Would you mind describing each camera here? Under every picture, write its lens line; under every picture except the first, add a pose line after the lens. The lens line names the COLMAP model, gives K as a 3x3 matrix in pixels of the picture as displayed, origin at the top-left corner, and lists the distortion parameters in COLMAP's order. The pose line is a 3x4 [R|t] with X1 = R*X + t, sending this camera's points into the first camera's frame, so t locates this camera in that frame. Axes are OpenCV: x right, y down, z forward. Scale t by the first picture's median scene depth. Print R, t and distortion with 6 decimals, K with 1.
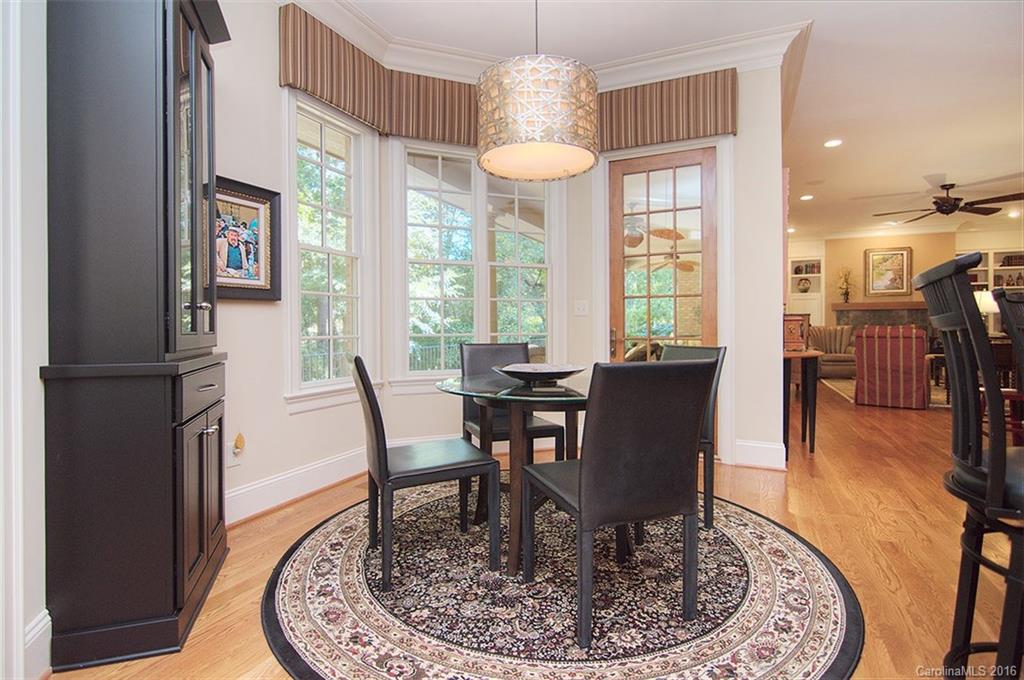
lens RADIAL K [[505.5, 0, 510.0], [0, 505.5, 323.0], [0, 0, 1]] dist [-0.022077, -0.000381]
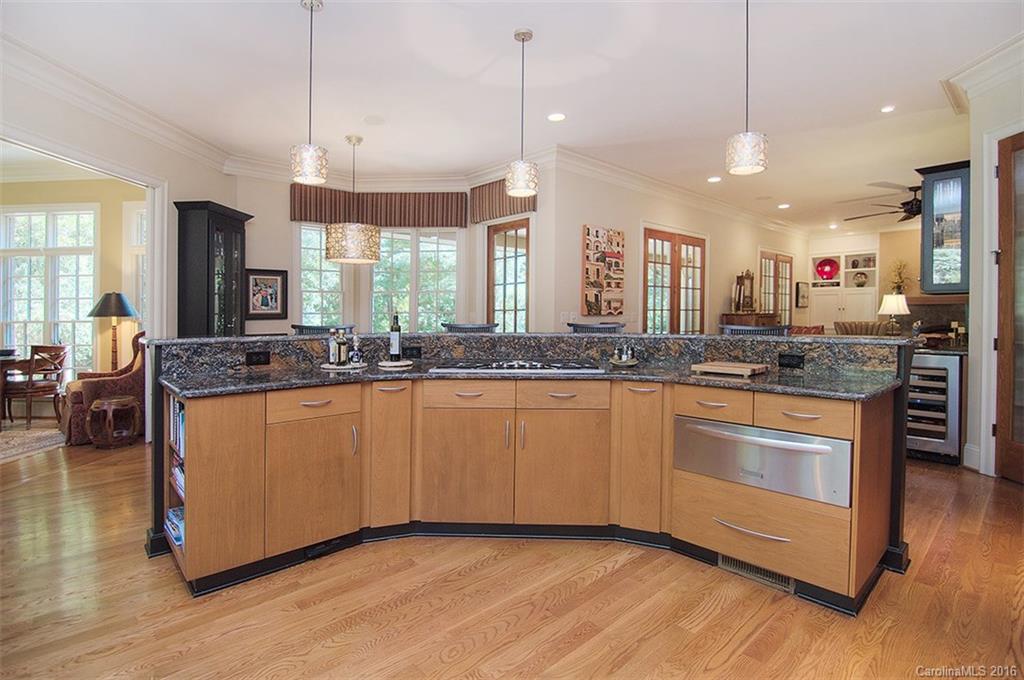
lens RADIAL K [[501.6, 0, 514.8], [0, 501.6, 314.2], [0, 0, 1]] dist [-0.002173, -0.000537]
pose [[0.925908, -0.000159, -0.377750, 0.357976], [0.004748, 0.999926, 0.011216, -0.022747], [0.377720, -0.012178, 0.925840, -0.185427]]
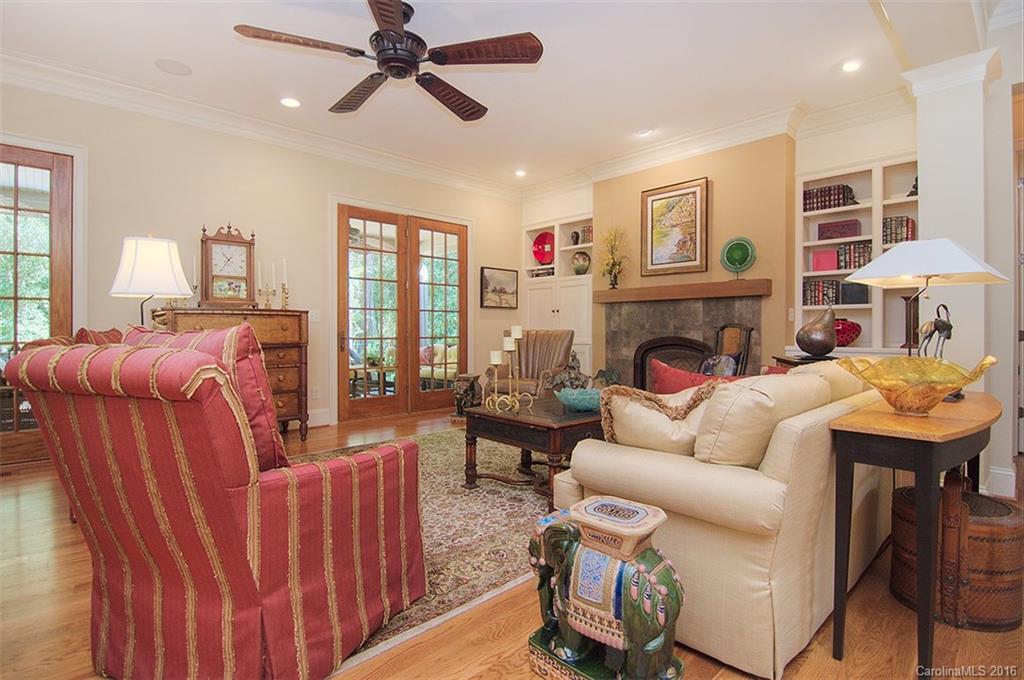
lens RADIAL K [[505.5, 0, 510.0], [0, 505.5, 323.0], [0, 0, 1]] dist [-0.022077, -0.000381]
pose [[0.928118, 0.001822, -0.372283, 0.798801], [-0.001800, 0.999998, 0.000408, -0.002504], [0.372283, 0.000291, 0.928119, 0.438543]]
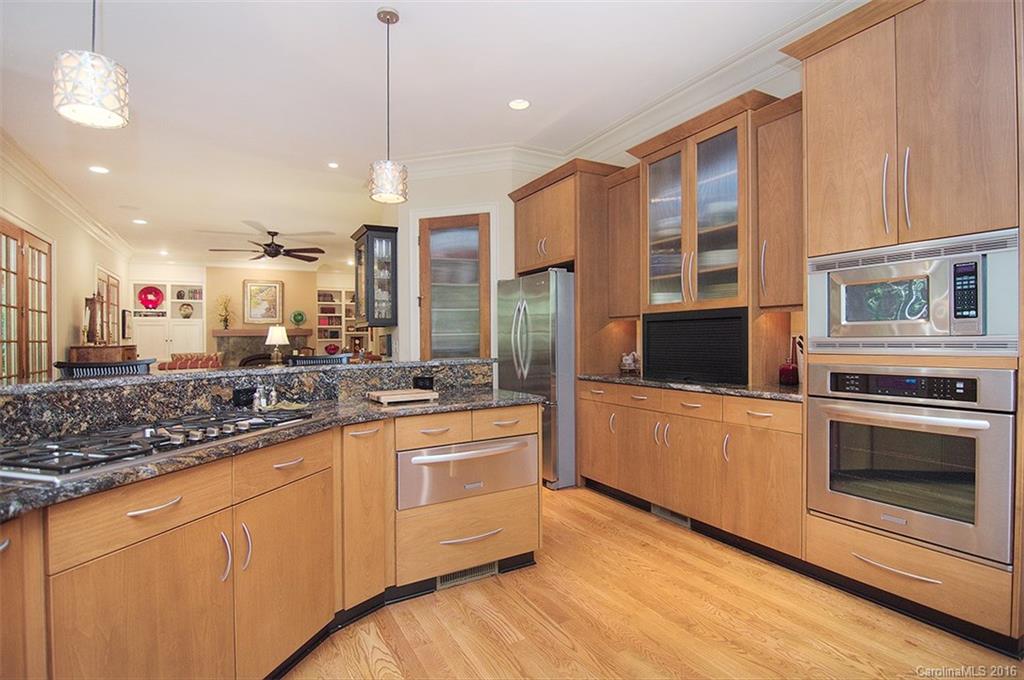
lens RADIAL K [[507.1, 0, 511.3], [0, 507.1, 343.4], [0, 0, 1]] dist [-0.013869, -0.000151]
pose [[0.592530, -0.013008, 0.805443, 0.183374], [0.005850, 0.999913, 0.011845, -0.020973], [-0.805527, -0.002306, 0.592554, -0.101404]]
